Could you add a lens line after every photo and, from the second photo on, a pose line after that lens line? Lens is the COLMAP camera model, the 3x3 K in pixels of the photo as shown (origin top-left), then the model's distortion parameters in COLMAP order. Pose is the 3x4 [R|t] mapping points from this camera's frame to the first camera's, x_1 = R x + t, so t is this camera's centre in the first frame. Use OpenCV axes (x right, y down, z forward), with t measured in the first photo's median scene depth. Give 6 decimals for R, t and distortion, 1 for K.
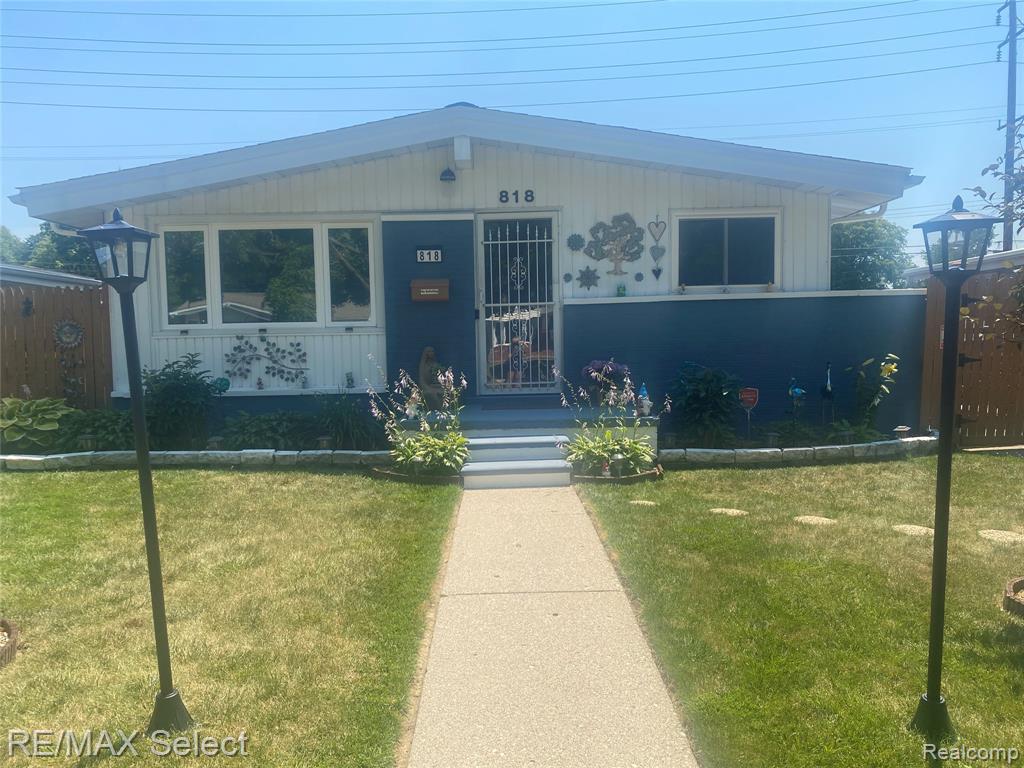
lens RADIAL K [[782.0, 0, 503.2], [0, 782.0, 401.7], [0, 0, 1]] dist [0.022073, -0.038654]
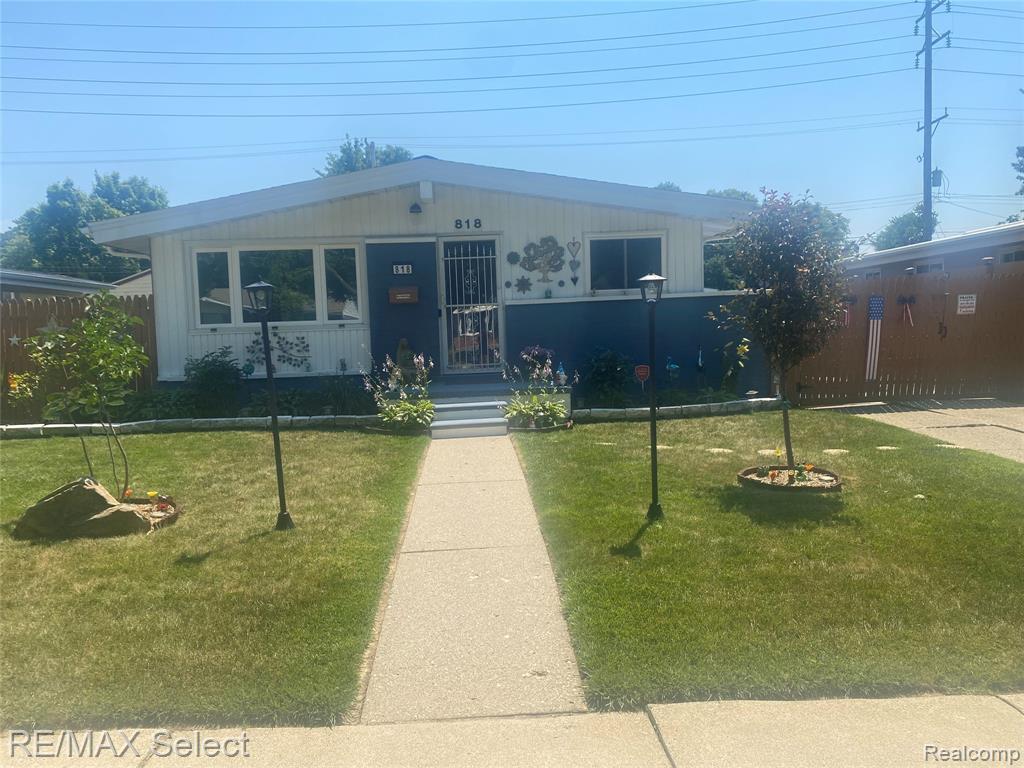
lens RADIAL K [[782.0, 0, 509.7], [0, 782.0, 388.3], [0, 0, 1]] dist [0.022073, -0.038654]
pose [[0.998735, -0.018717, 0.046673, 0.020535], [0.018855, 0.999819, -0.002512, 0.020671], [-0.046618, 0.003388, 0.998907, -0.325851]]
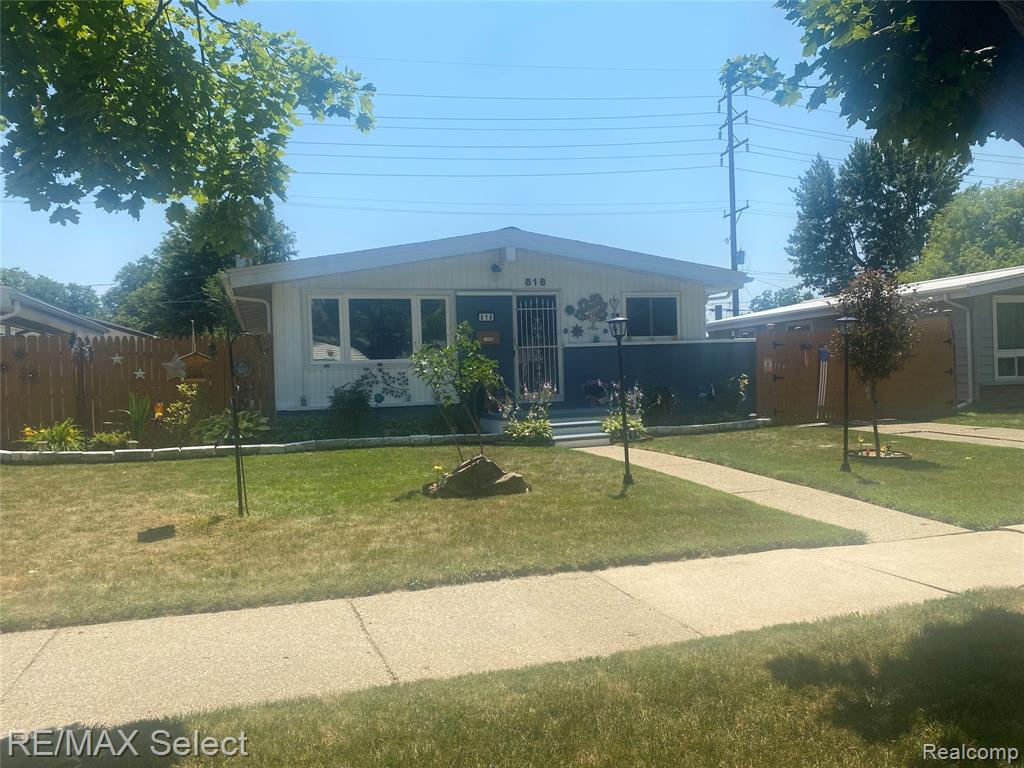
lens RADIAL K [[782.0, 0, 504.6], [0, 782.0, 383.4], [0, 0, 1]] dist [0.022073, -0.038654]
pose [[0.953727, -0.014158, 0.300341, -0.542079], [0.039604, 0.996103, -0.078803, 0.076376], [-0.298055, 0.087051, 0.950571, -0.520910]]
